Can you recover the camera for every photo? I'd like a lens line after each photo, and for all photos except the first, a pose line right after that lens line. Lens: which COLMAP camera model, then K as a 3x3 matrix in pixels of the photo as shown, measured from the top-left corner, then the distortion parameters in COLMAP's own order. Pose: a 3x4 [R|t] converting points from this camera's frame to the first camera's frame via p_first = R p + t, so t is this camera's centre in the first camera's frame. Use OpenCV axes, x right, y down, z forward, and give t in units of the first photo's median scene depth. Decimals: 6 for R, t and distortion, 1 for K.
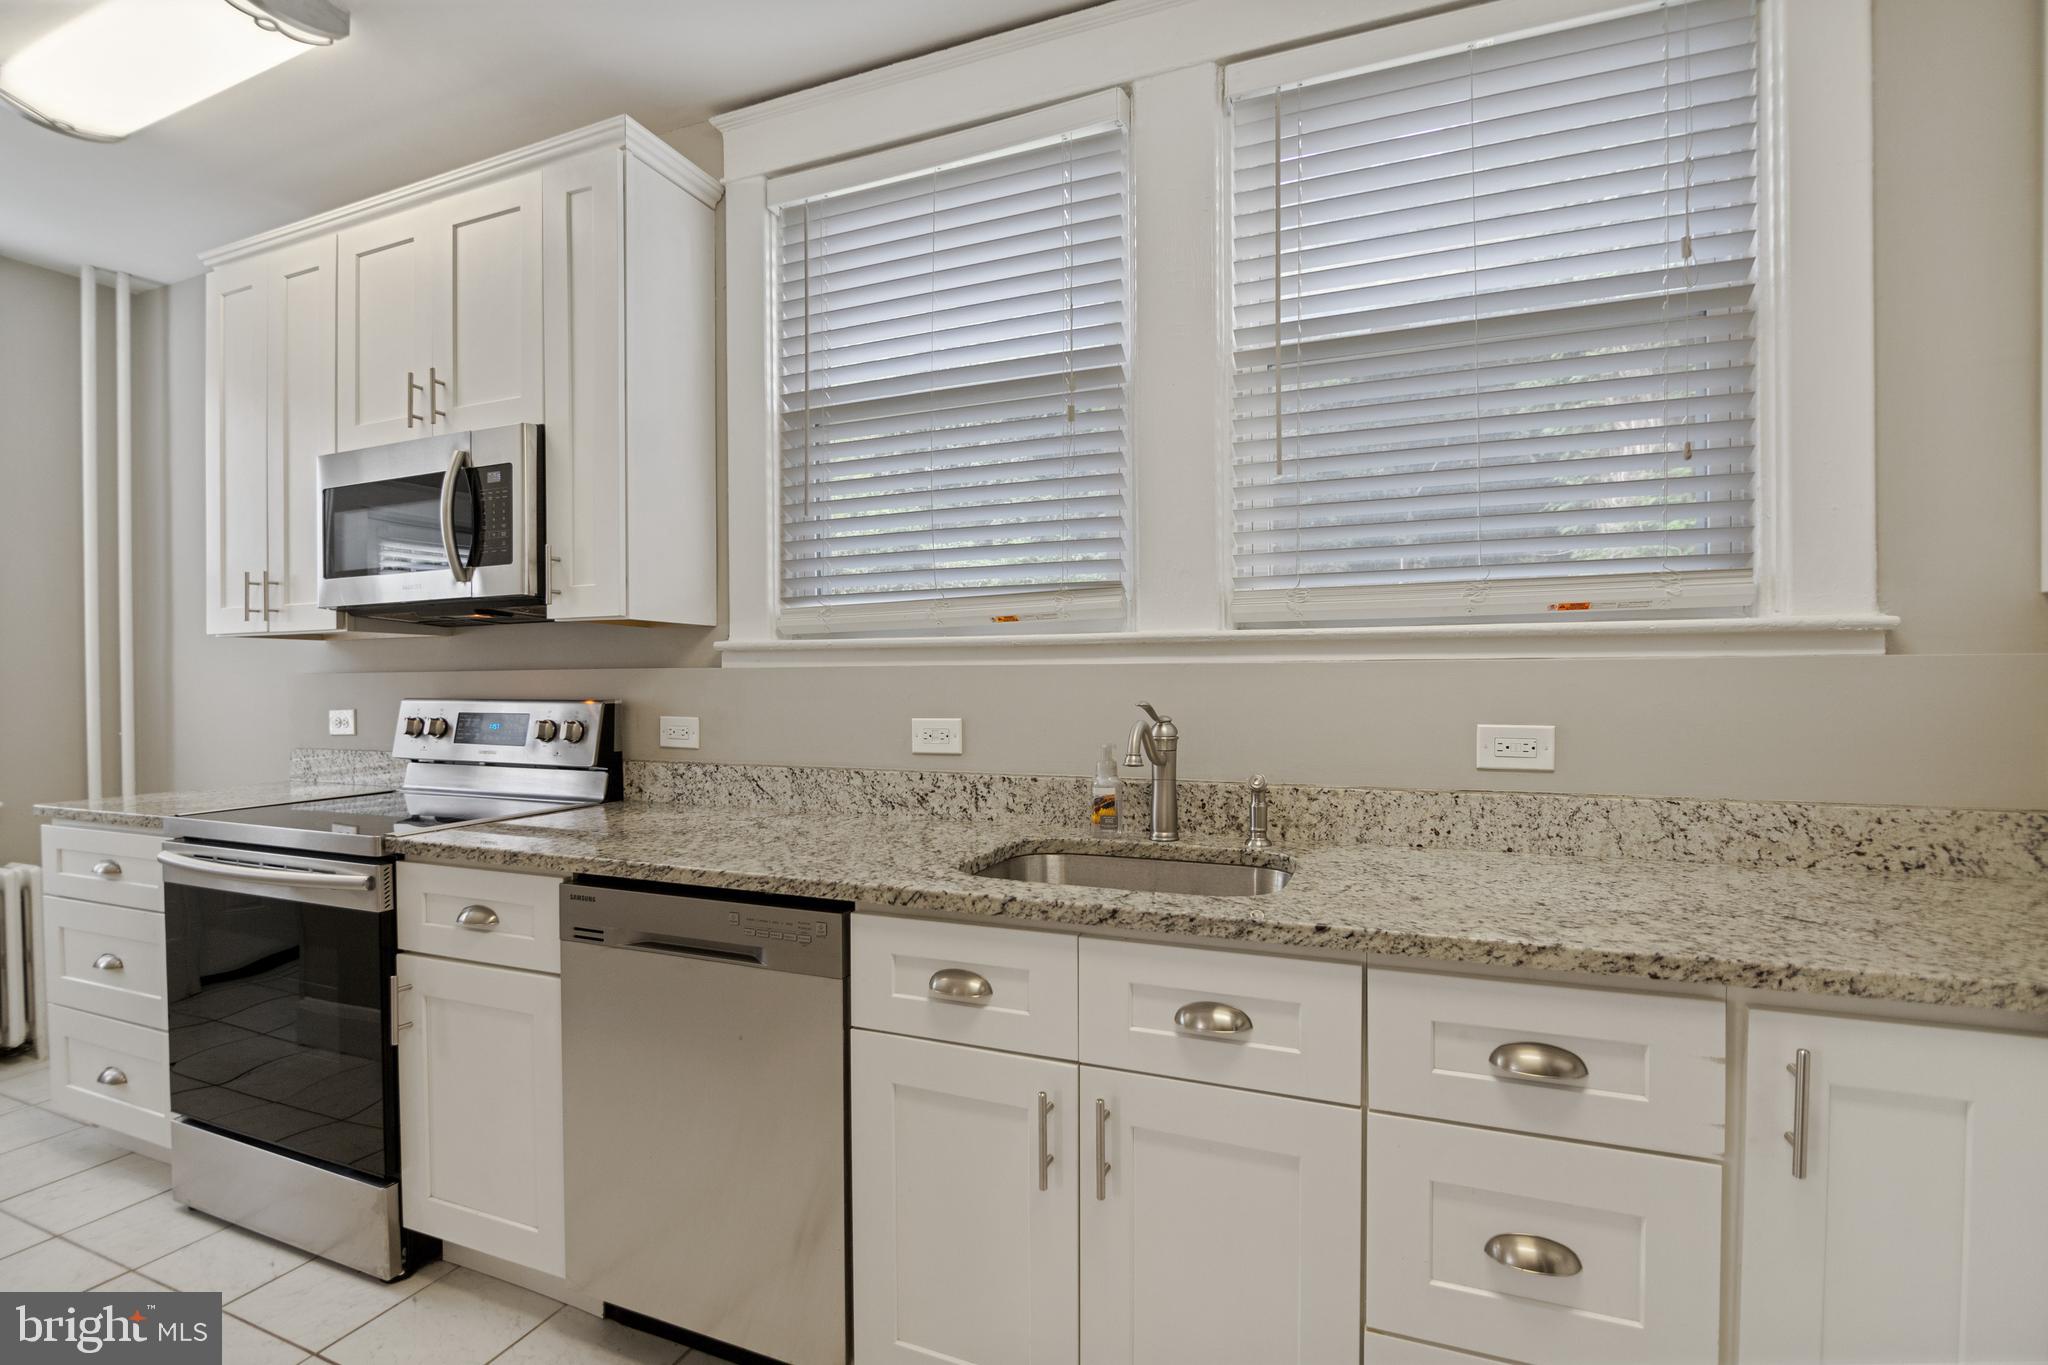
lens RADIAL K [[937.5, 0, 1021.2], [0, 937.5, 689.3], [0, 0, 1]] dist [-0.004260, -0.004116]
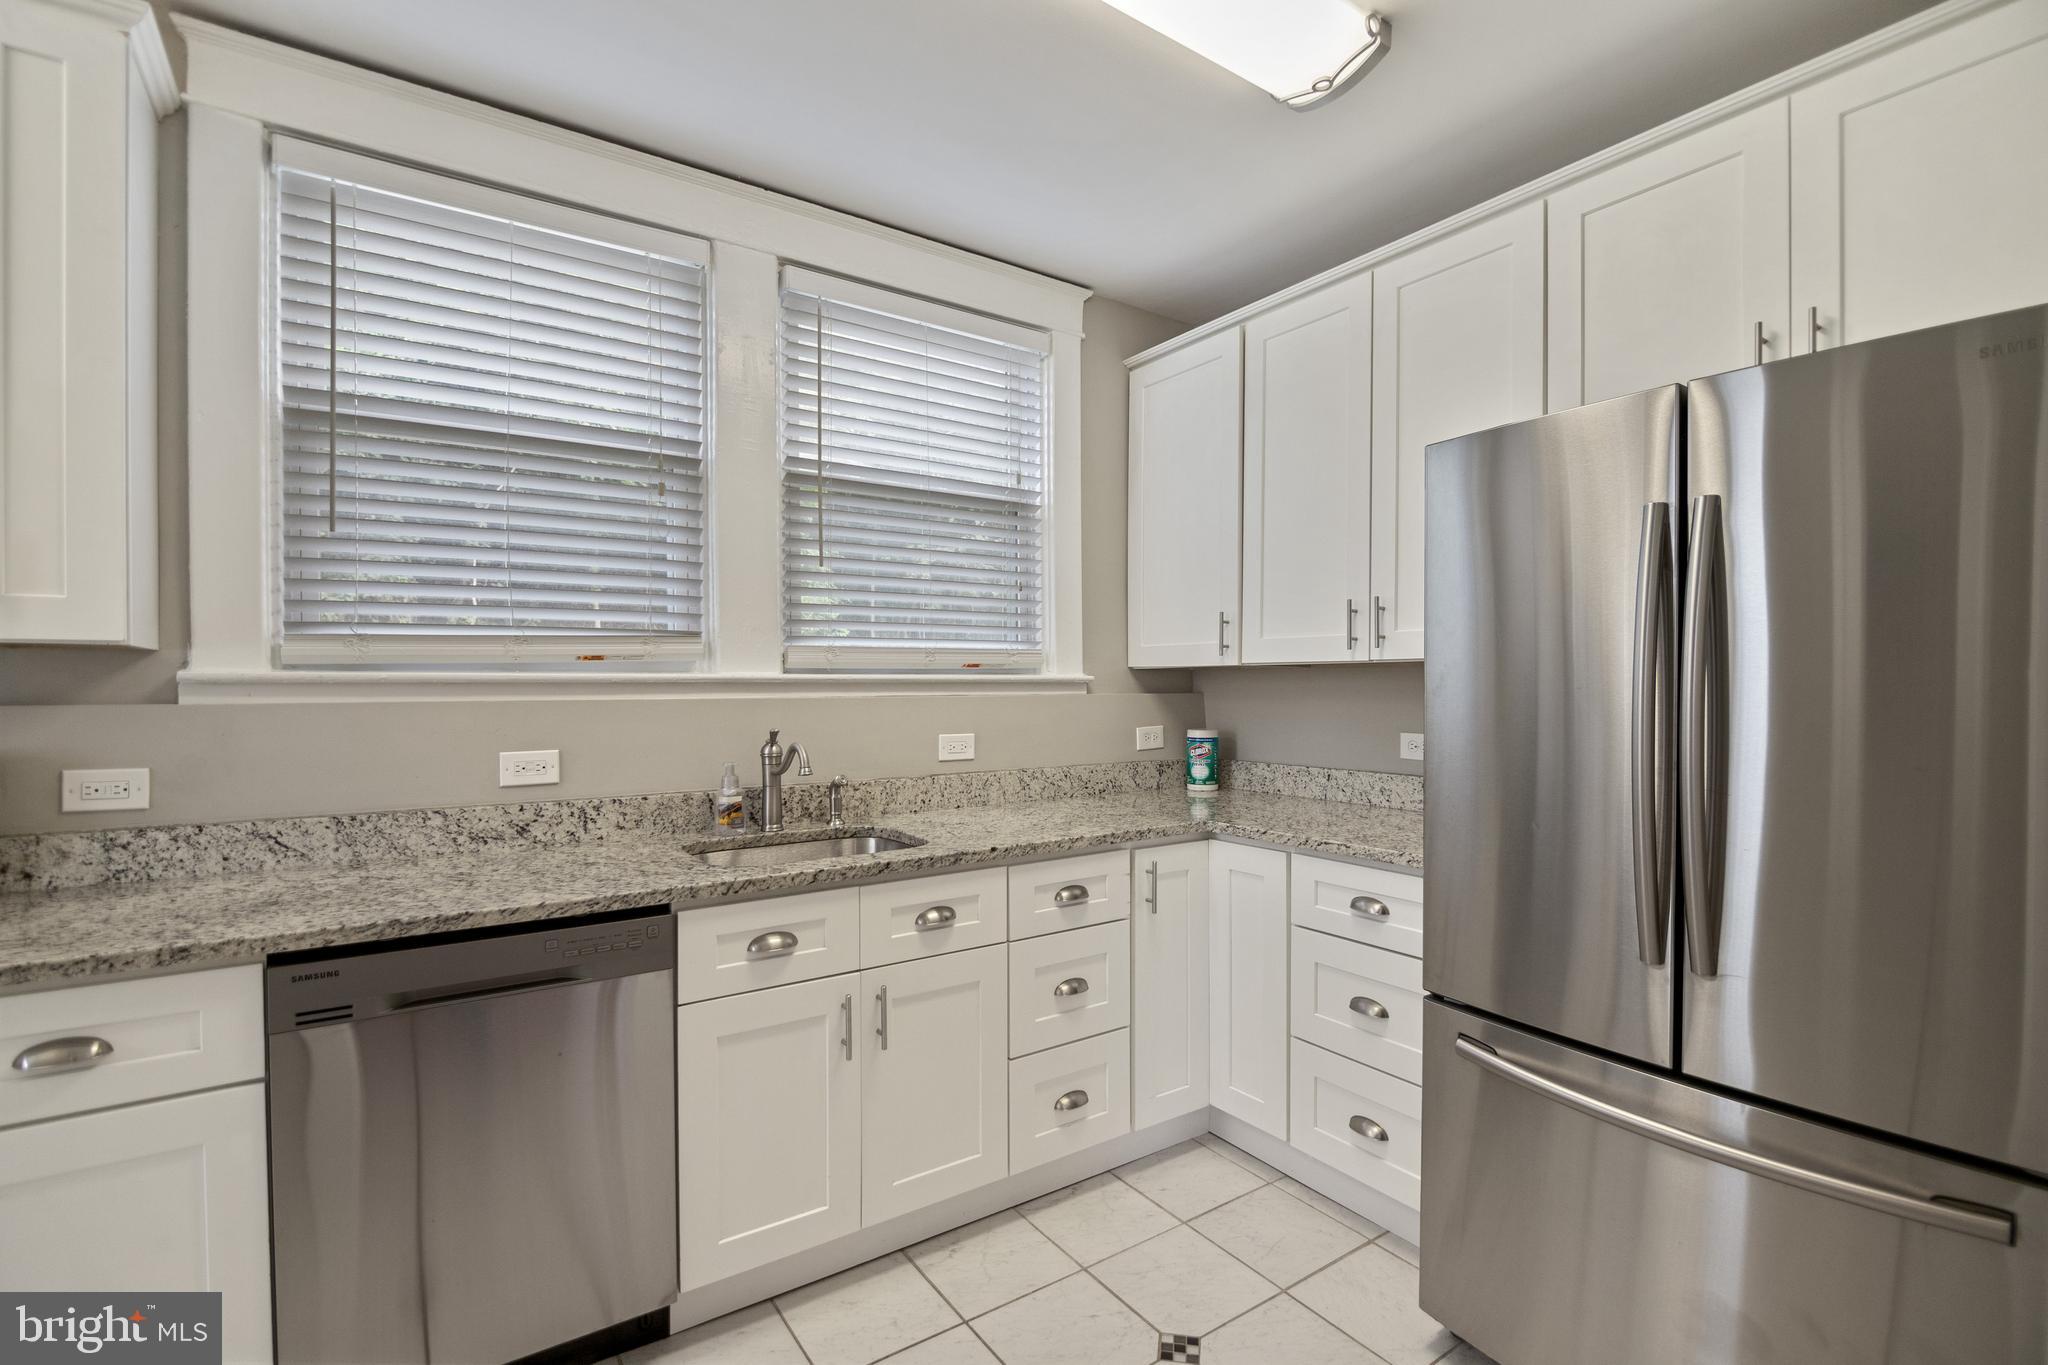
lens RADIAL K [[937.5, 0, 1013.7], [0, 937.5, 684.1], [0, 0, 1]] dist [-0.004260, -0.004116]
pose [[0.544261, 0.002230, 0.838913, -0.833293], [0.008514, 0.999930, -0.008182, -0.038043], [-0.838872, 0.011595, 0.544205, -0.028835]]
